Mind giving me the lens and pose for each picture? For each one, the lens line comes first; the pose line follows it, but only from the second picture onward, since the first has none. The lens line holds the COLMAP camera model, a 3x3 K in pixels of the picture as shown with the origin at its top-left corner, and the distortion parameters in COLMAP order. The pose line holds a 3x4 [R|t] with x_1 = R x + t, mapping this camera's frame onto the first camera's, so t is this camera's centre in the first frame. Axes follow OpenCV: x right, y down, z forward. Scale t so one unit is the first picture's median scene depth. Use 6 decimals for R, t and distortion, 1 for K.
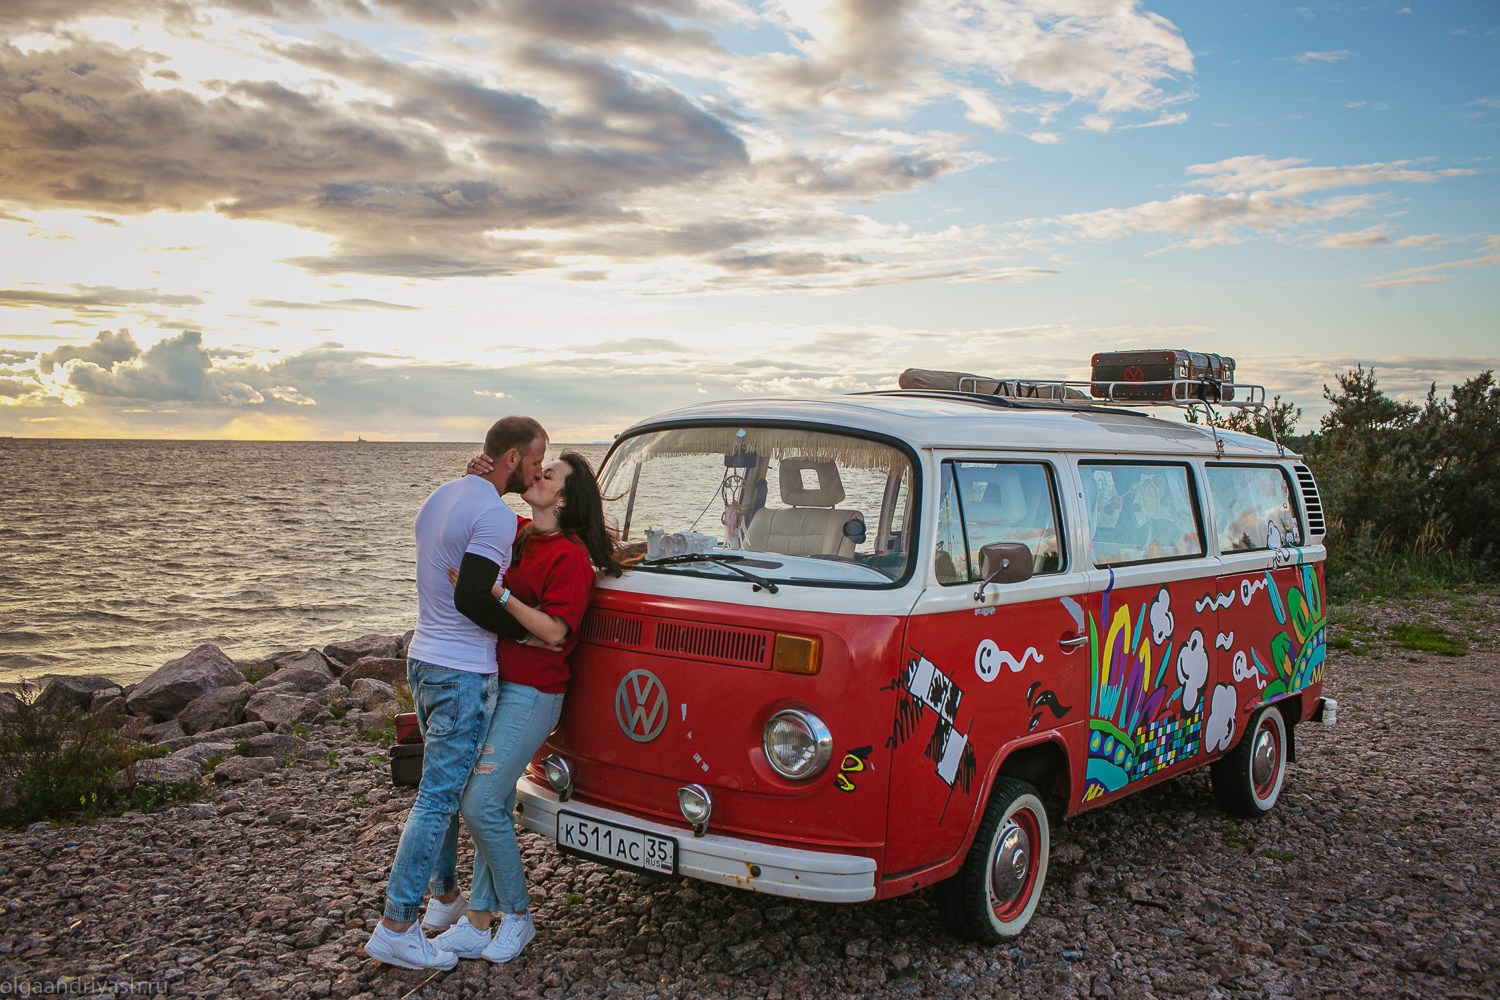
lens RADIAL K [[1464.2, 0, 750.0], [0, 1464.2, 500.0], [0, 0, 1]] dist [-0.099255, 0.134496]
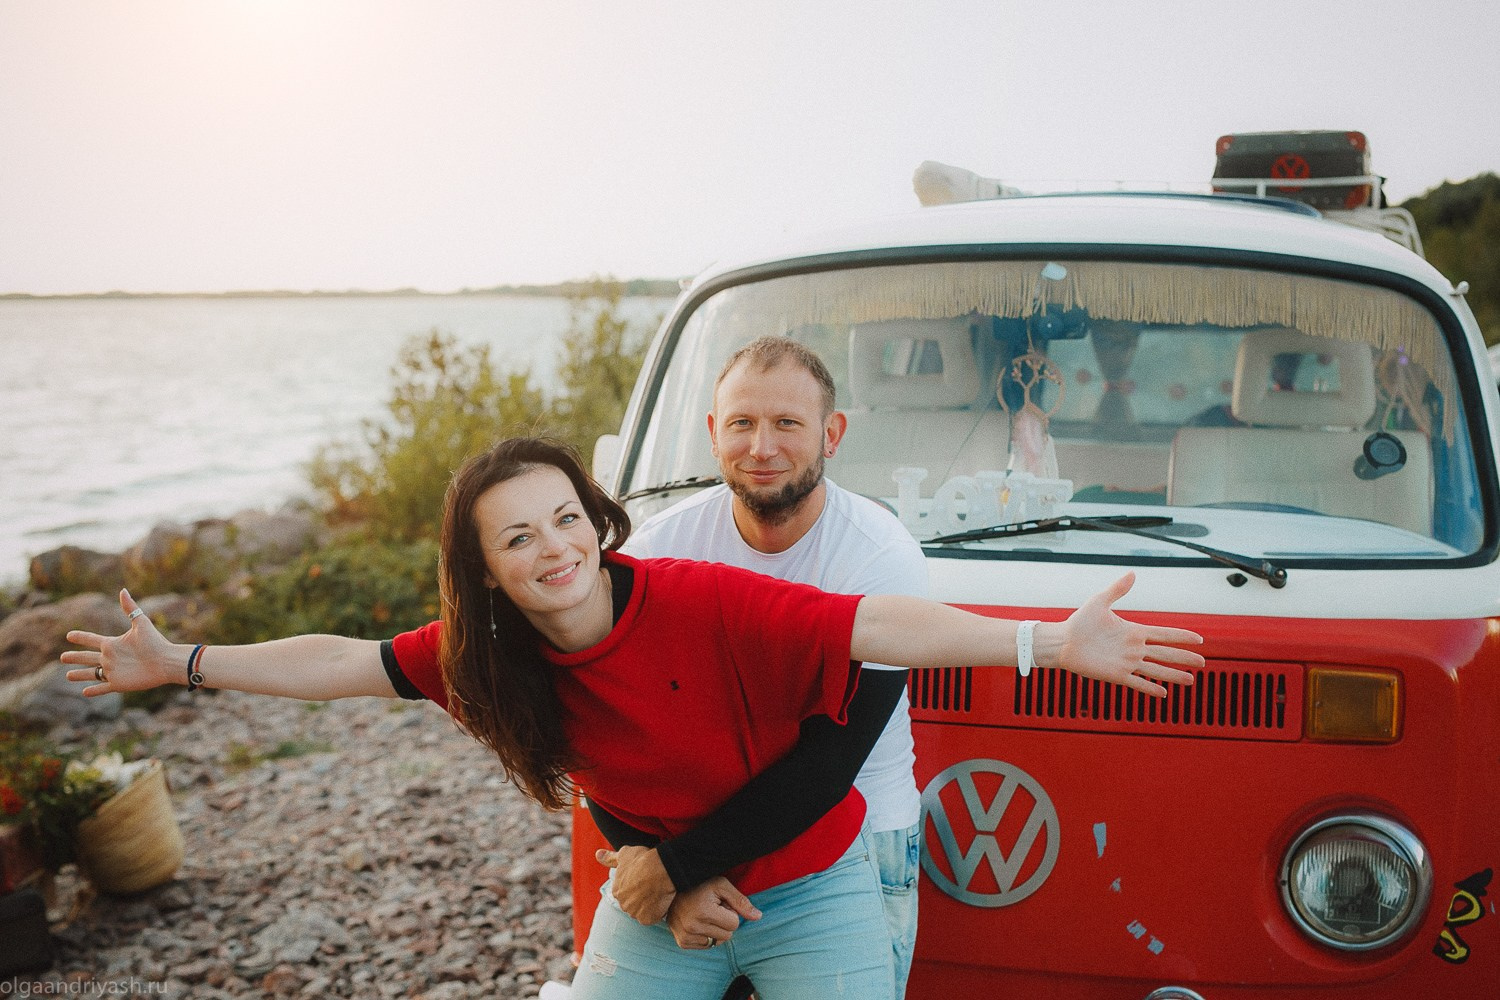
lens RADIAL K [[2094.3, 0, 750.0], [0, 2094.3, 500.0], [0, 0, 1]] dist [0.010756, 0.036984]
pose [[0.920829, -0.056109, 0.385908, -0.384627], [0.033551, 0.997324, 0.064948, -0.017502], [-0.388520, -0.046858, 0.920248, 0.365933]]
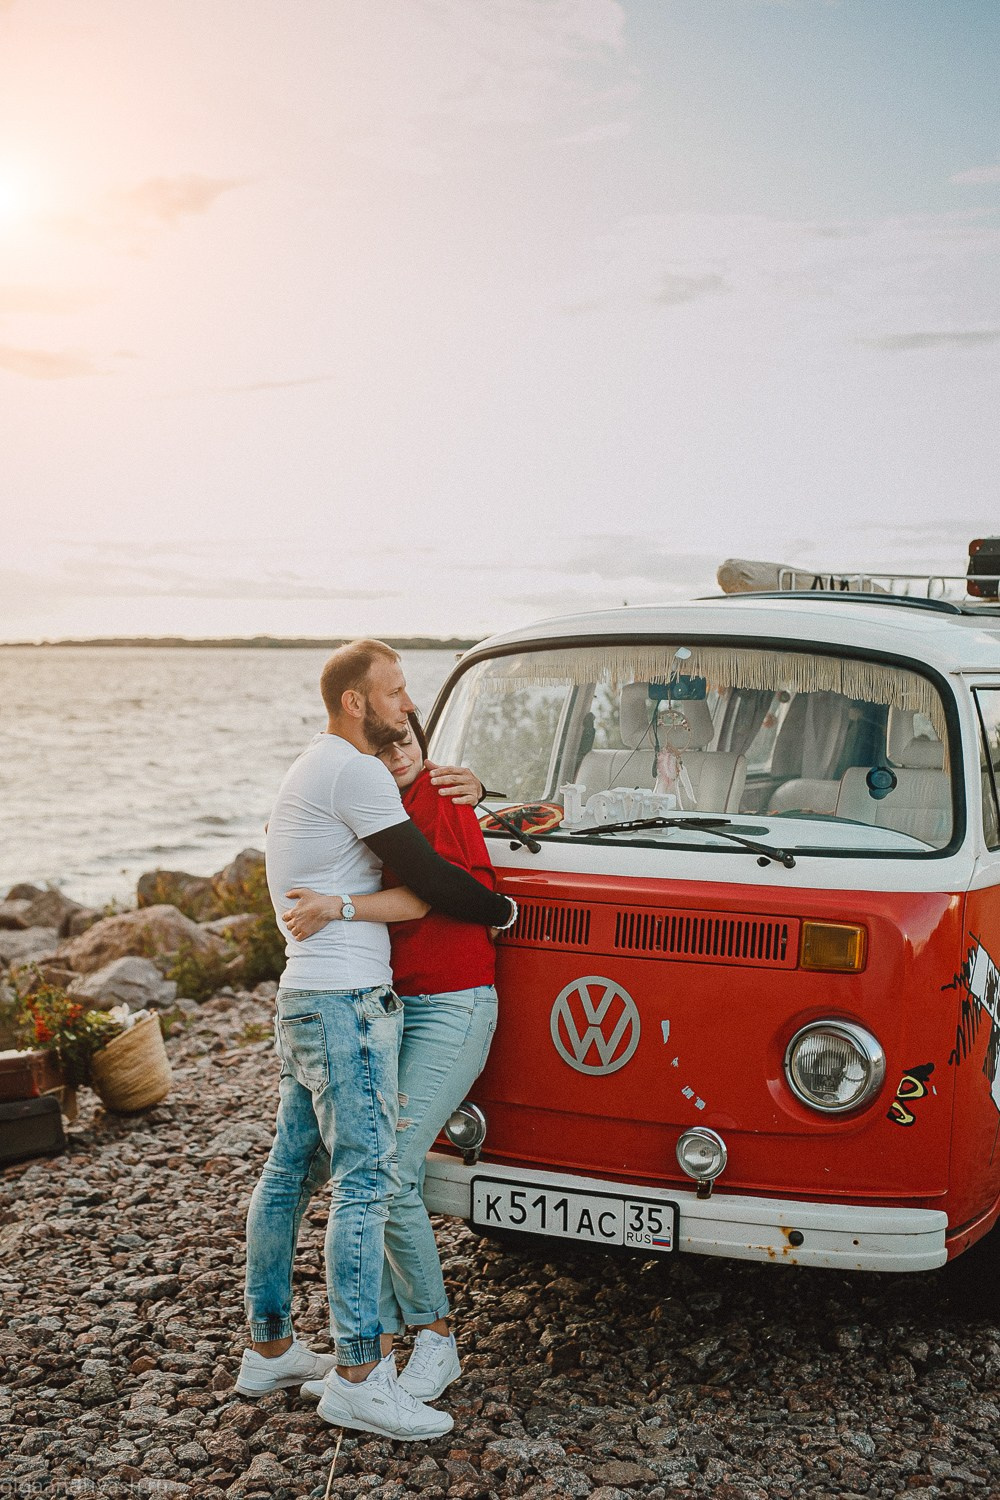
lens RADIAL K [[2137.0, 0, 500.0], [0, 2137.0, 750.0], [0, 0, 1]] dist [0.000438, 0.052699]
pose [[0.975898, -0.018694, 0.217423, -0.329983], [0.016268, 0.999784, 0.012940, -0.012208], [-0.217618, -0.009091, 0.975992, -0.037113]]
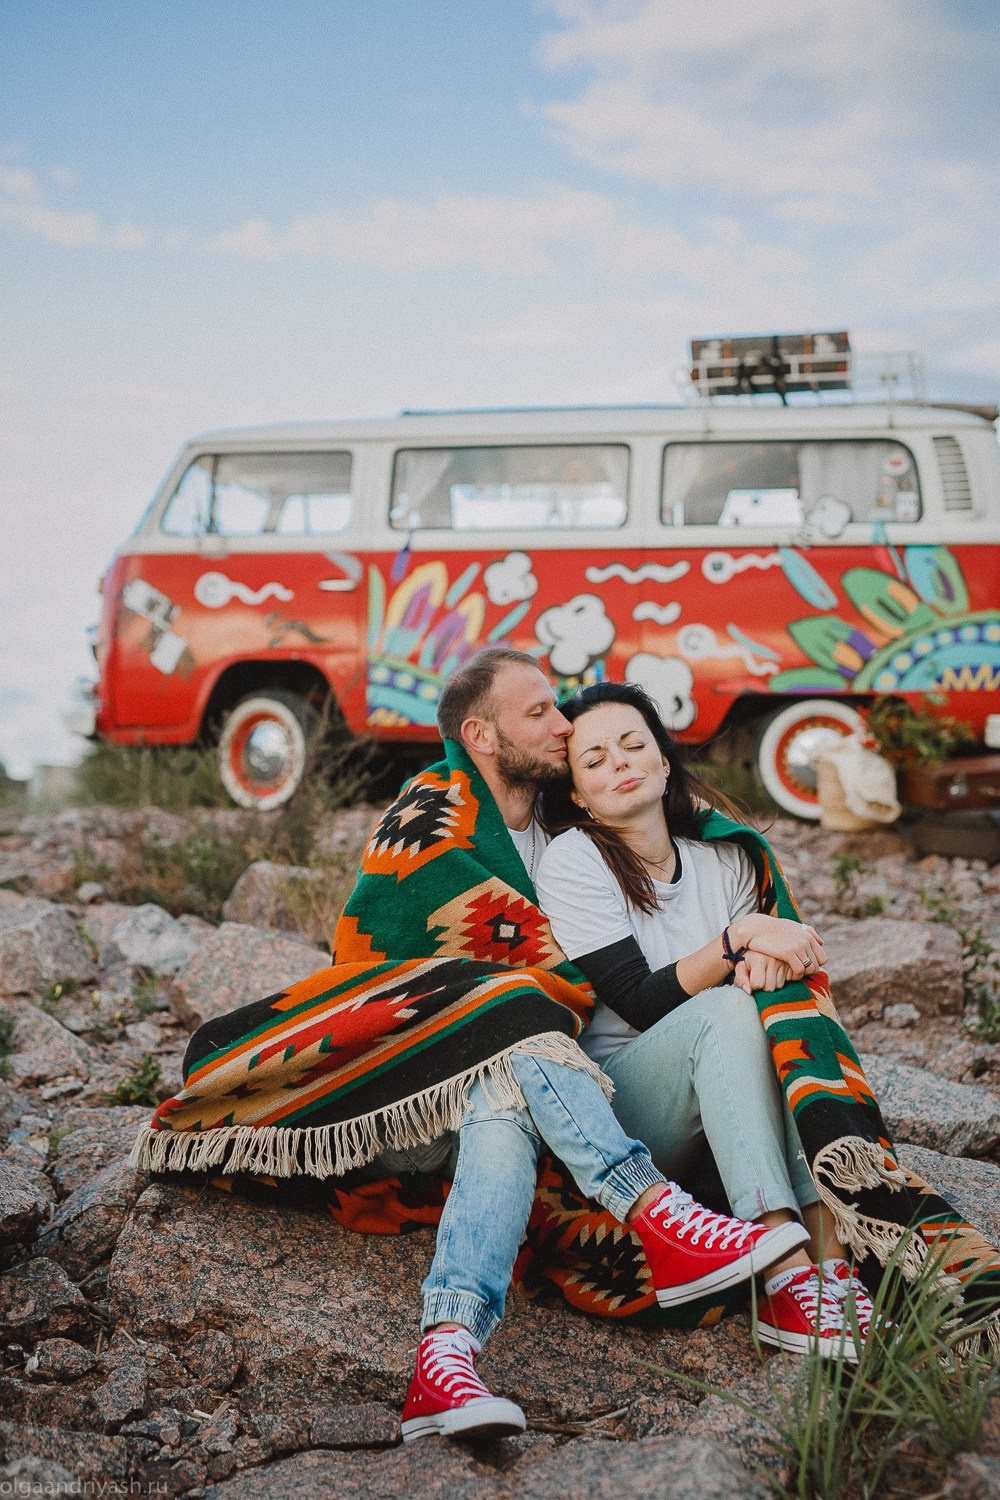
lens RADIAL K [[2137.0, 0, 500.0], [0, 2137.0, 750.0], [0, 0, 1]] dist [0.000438, 0.052699]
pose [[0.460388, -0.036090, -0.886984, 1.979425], [-0.032813, 0.997799, -0.057630, 0.350839], [0.887111, 0.055637, 0.458190, 0.297598]]
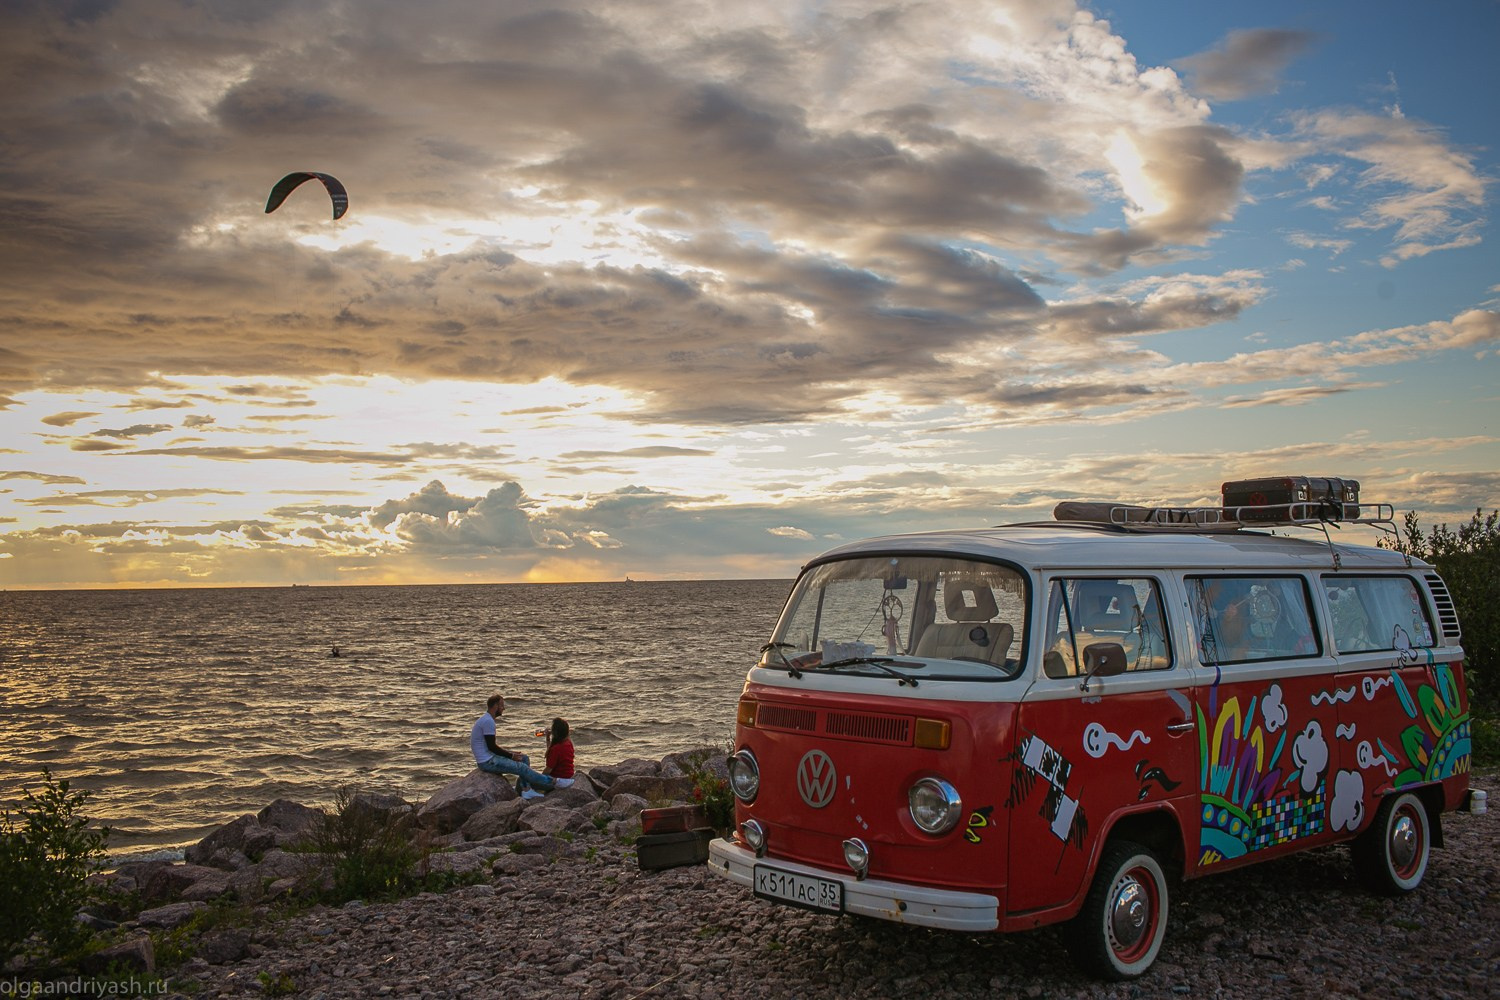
lens RADIAL K [[1464.2, 0, 750.0], [0, 1464.2, 500.0], [0, 0, 1]] dist [-0.099255, 0.134496]
pose [[0.983731, -0.037444, -0.175701, 0.093742], [0.021335, 0.995466, -0.092693, 0.015078], [0.178375, 0.087437, 0.980070, -0.253767]]
